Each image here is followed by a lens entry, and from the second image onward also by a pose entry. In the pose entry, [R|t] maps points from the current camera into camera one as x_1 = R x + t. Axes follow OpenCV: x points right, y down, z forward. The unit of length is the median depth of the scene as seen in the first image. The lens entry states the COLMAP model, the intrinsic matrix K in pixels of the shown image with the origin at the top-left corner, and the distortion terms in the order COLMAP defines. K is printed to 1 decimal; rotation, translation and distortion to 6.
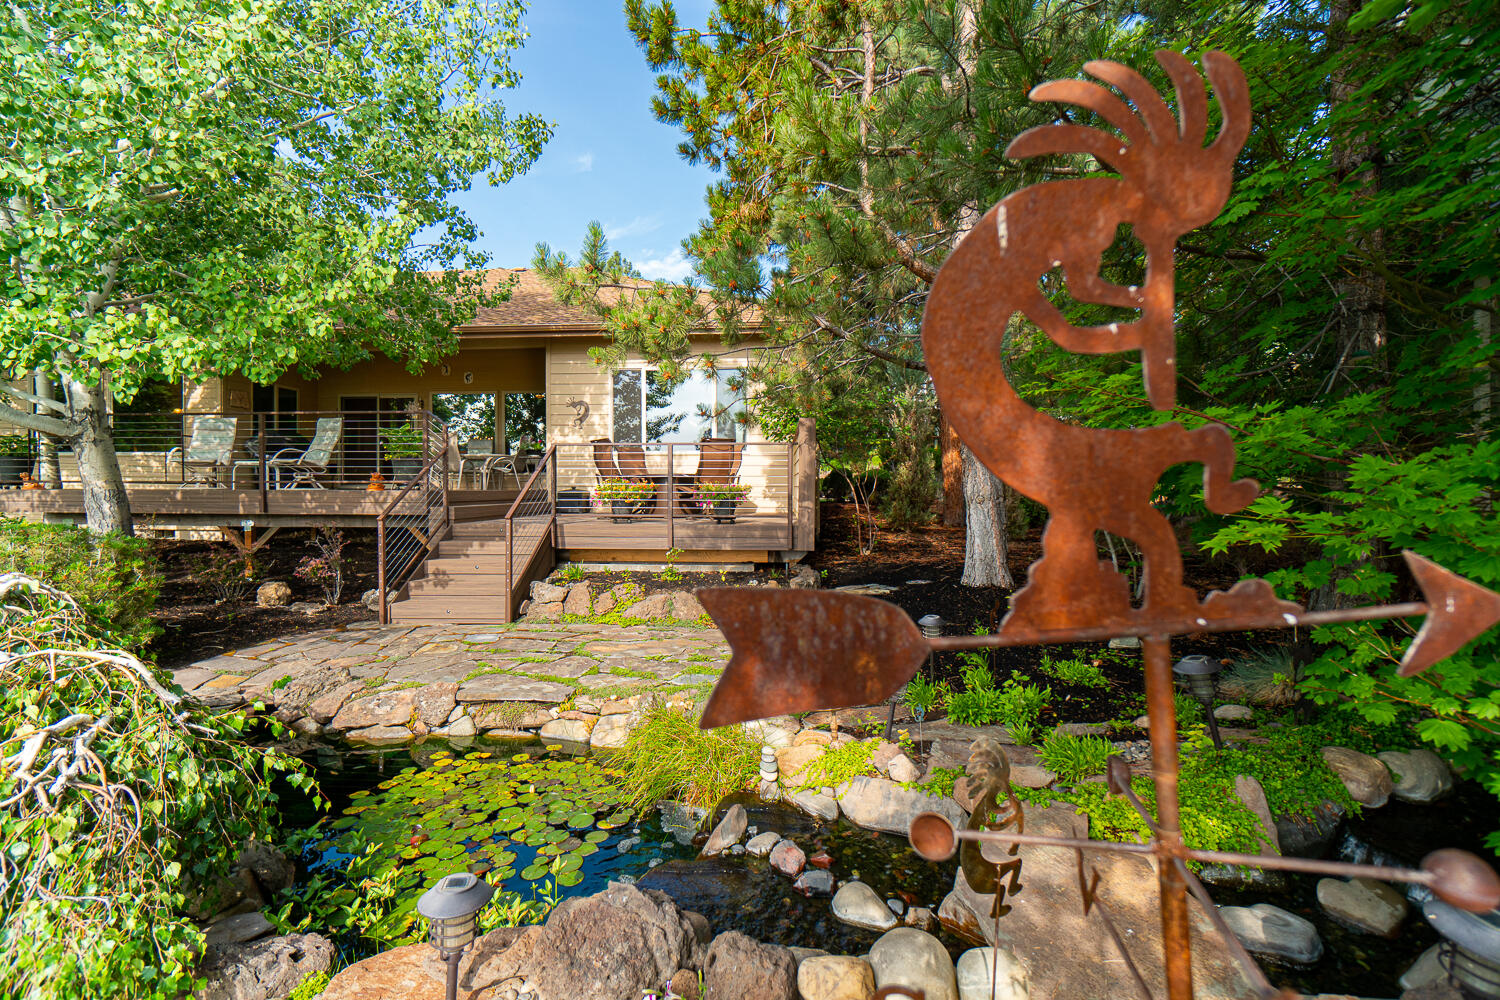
lens RADIAL K [[638.4, 0, 743.9], [0, 638.4, 493.4], [0, 0, 1]] dist [-0.002432, 0.000584]
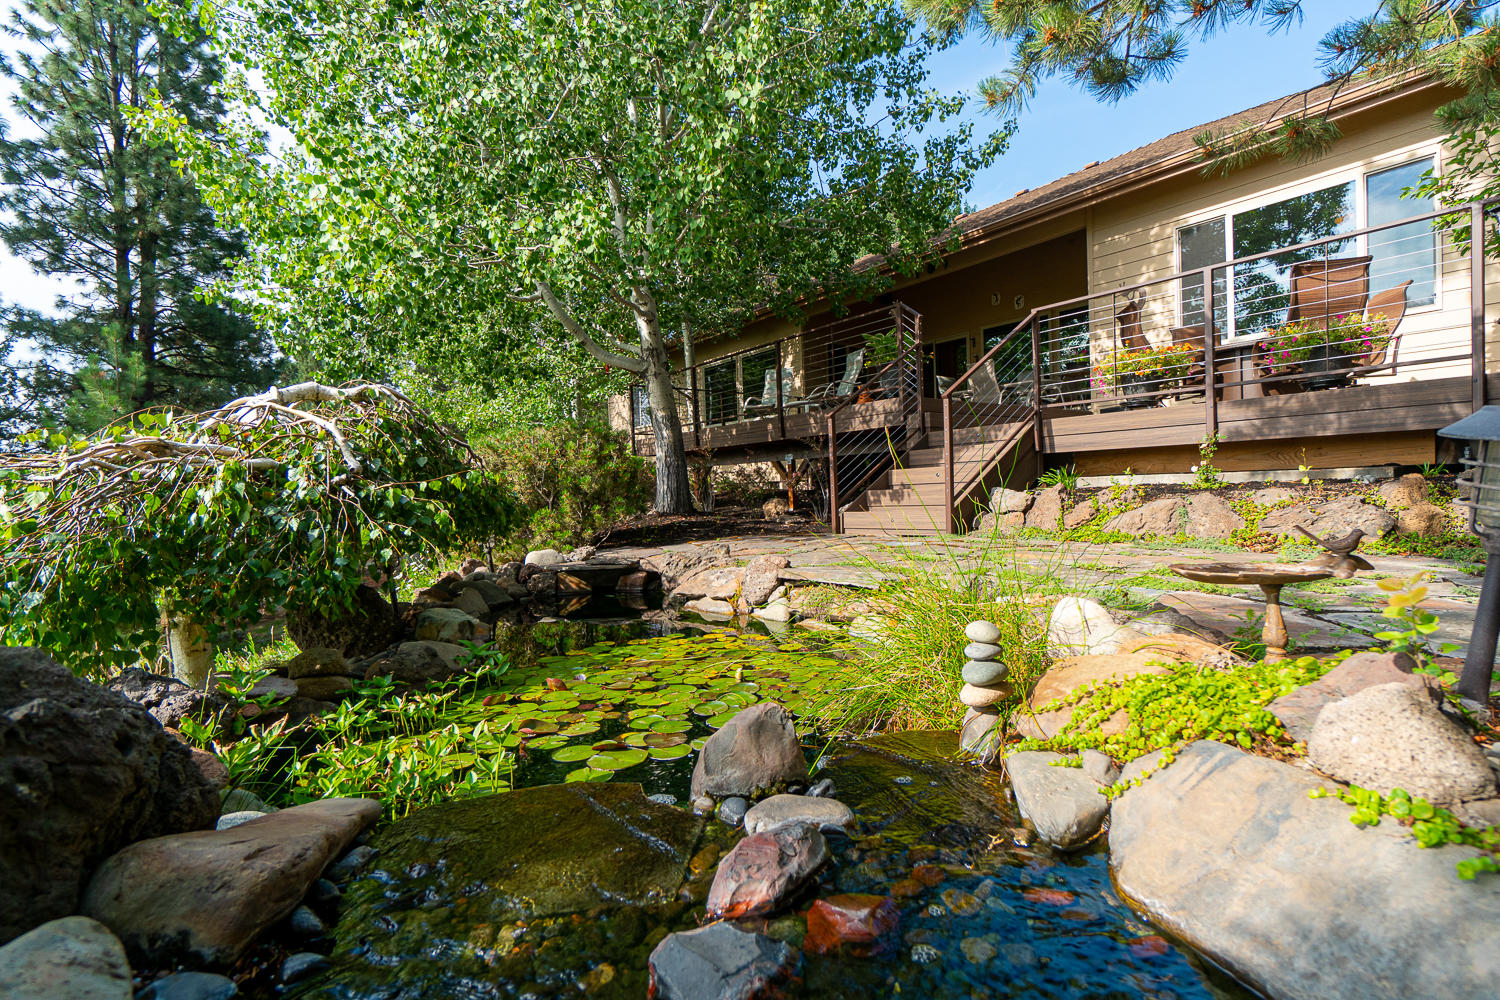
lens RADIAL K [[705.6, 0, 806.8], [0, 705.6, 508.6], [0, 0, 1]] dist [-0.002943, -0.000403]
pose [[0.689624, -0.003025, -0.724161, 0.120246], [0.029873, 0.999259, 0.024274, 0.139619], [0.723551, -0.038373, 0.689203, 0.279612]]
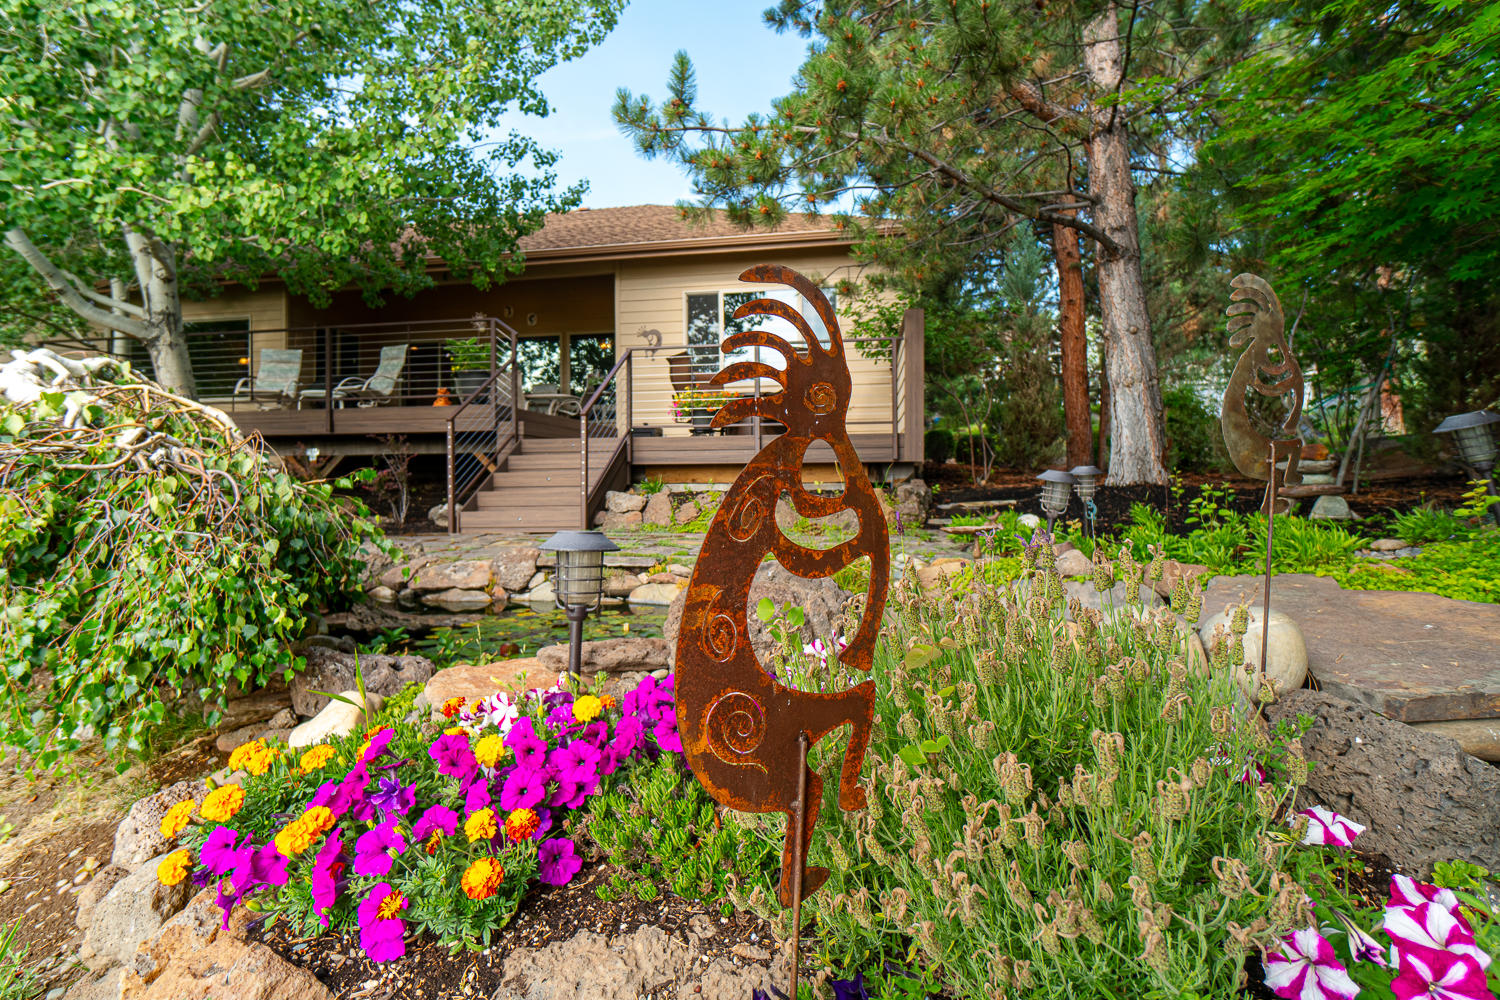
lens RADIAL K [[713.0, 0, 746.1], [0, 713.0, 470.1], [0, 0, 1]] dist [0.000220, -0.000497]
pose [[0.994269, -0.009861, -0.106452, -0.029815], [0.007635, 0.999744, -0.021292, 0.134147], [0.106634, 0.020357, 0.994090, 0.015360]]
